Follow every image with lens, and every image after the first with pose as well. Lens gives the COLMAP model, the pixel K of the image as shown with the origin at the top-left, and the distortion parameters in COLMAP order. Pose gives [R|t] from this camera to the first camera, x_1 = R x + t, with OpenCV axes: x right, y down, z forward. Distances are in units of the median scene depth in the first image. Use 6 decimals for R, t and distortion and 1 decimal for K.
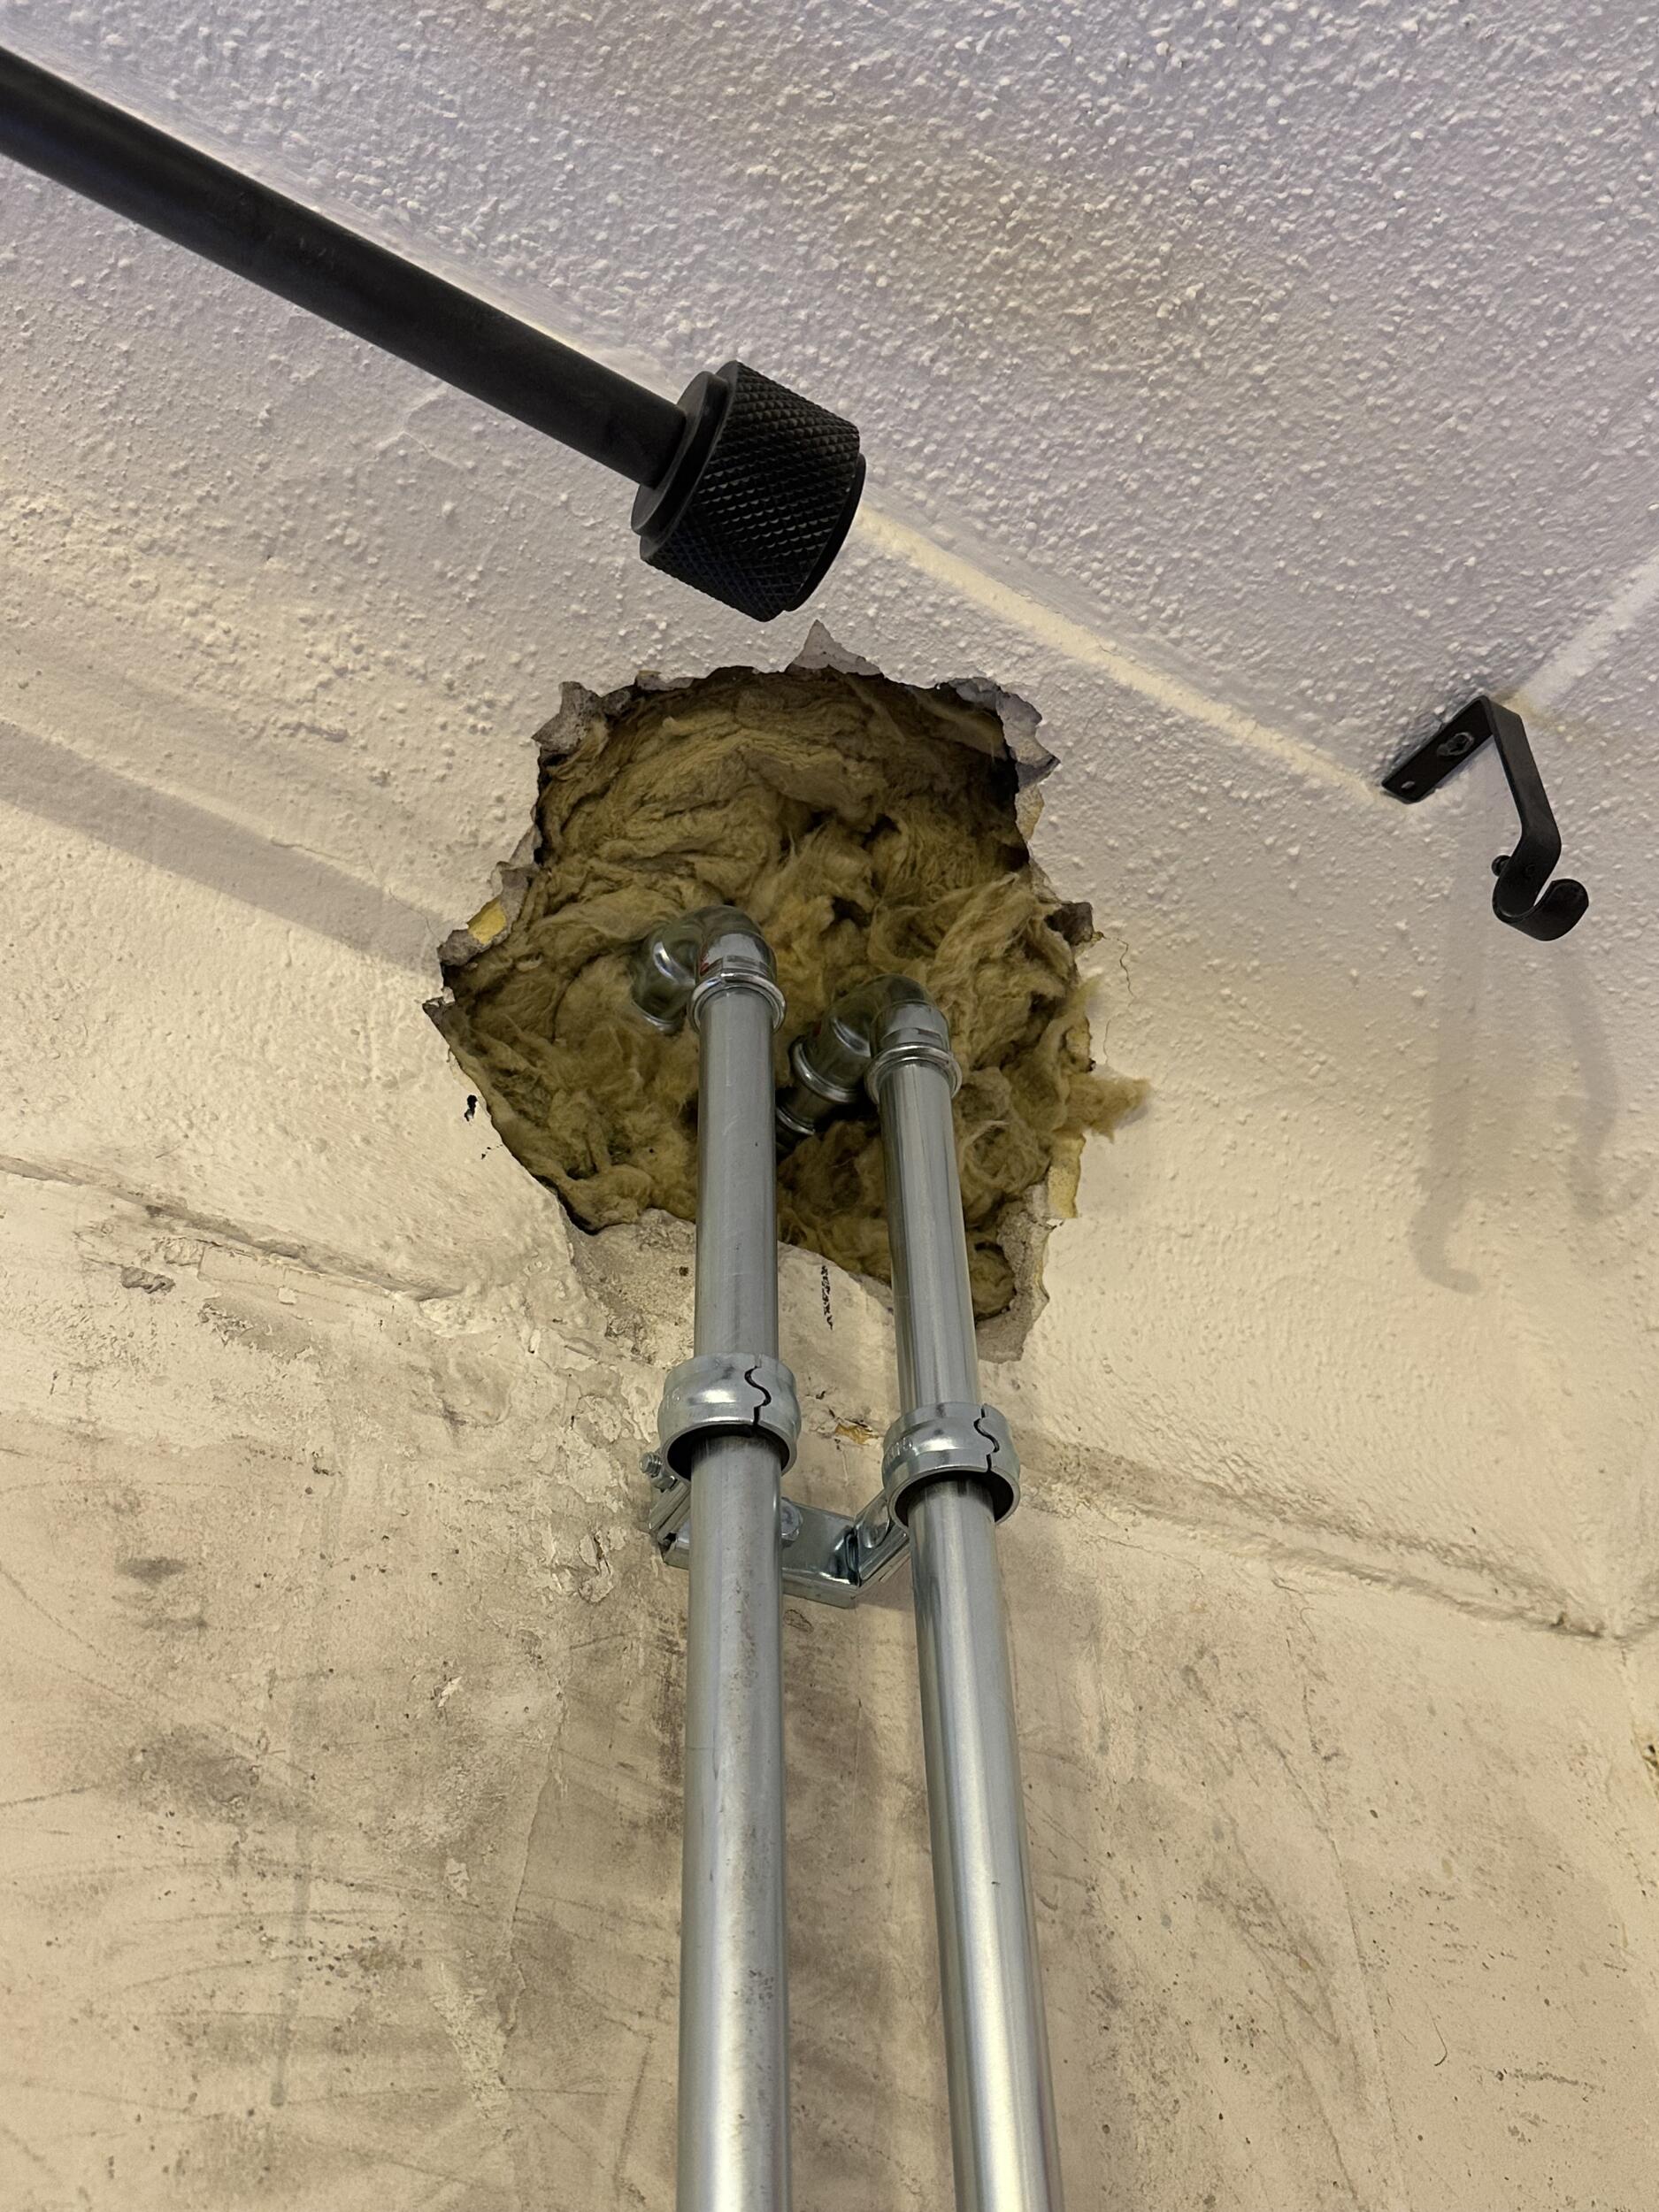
lens RADIAL K [[2097.2, 0, 829.5], [0, 2097.2, 1106.0], [0, 0, 1]] dist [0.170633, -0.437712]
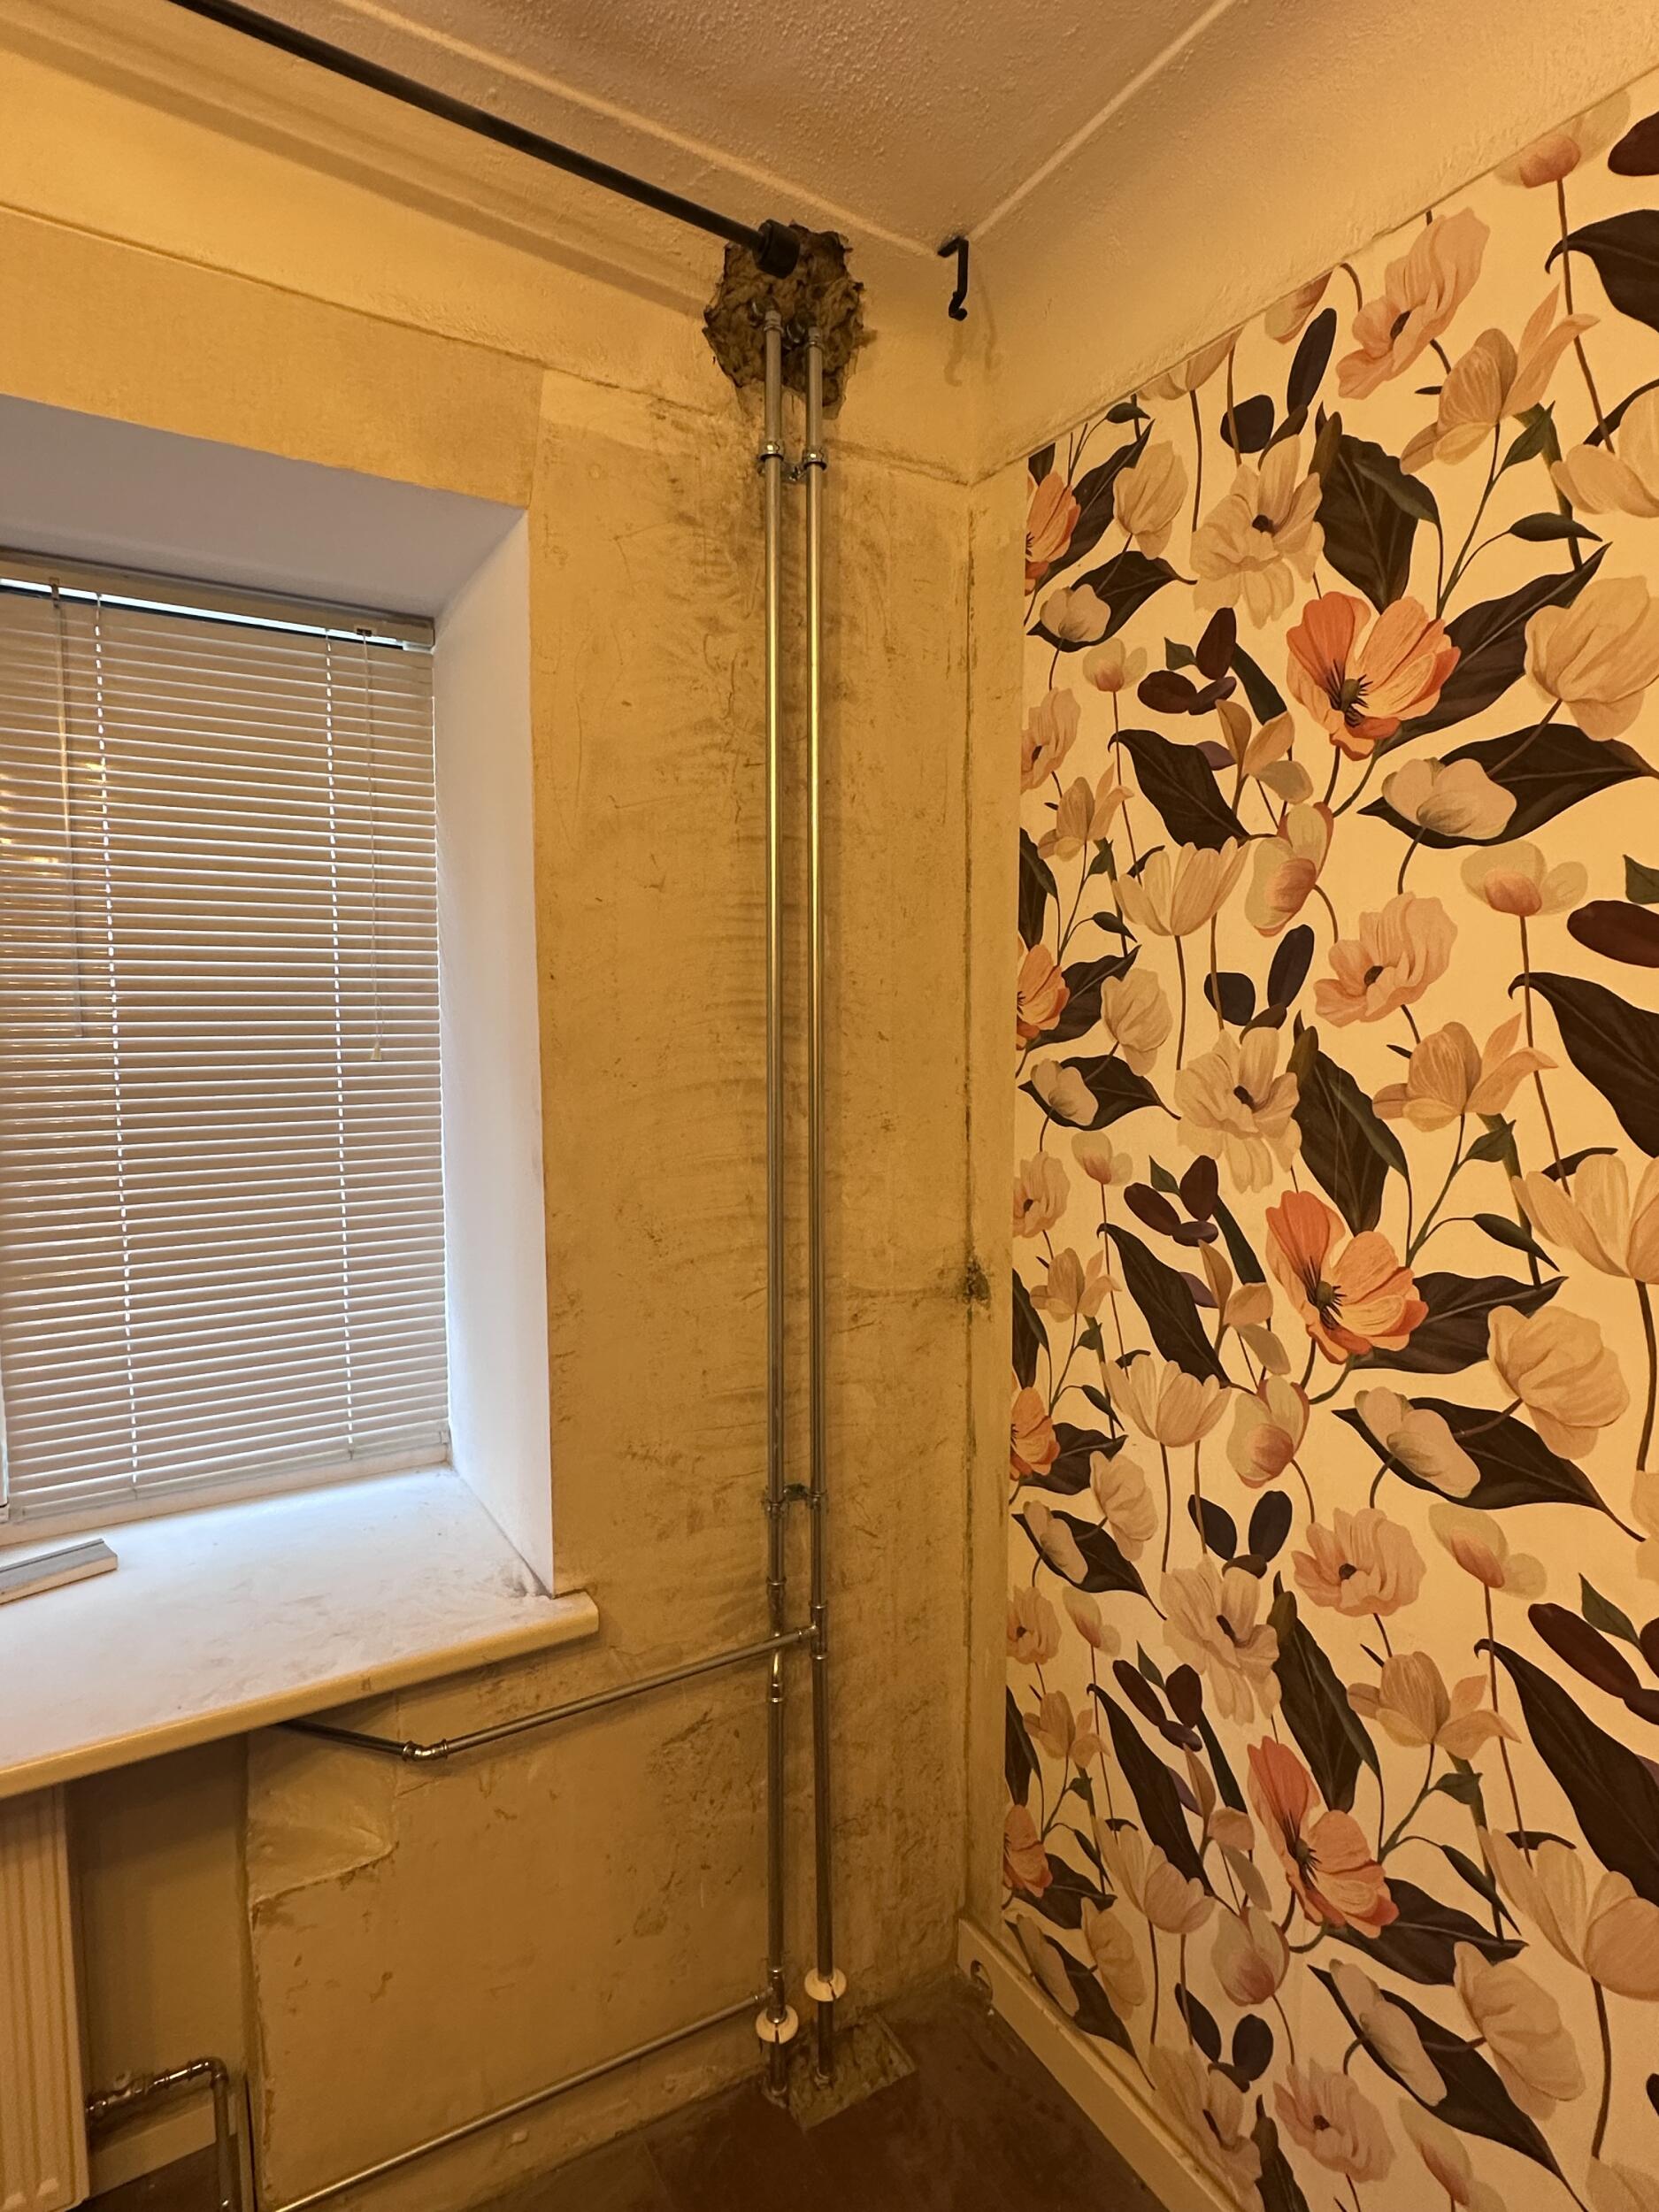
lens RADIAL K [[1183.0, 0, 829.5], [0, 1183.0, 1106.0], [0, 0, 1]] dist [-0.001998, -0.000814]
pose [[0.999382, 0.029958, 0.018407, 0.076549], [-0.033871, 0.679720, 0.732690, -0.757636], [0.009439, -0.732860, 0.680314, -1.849015]]
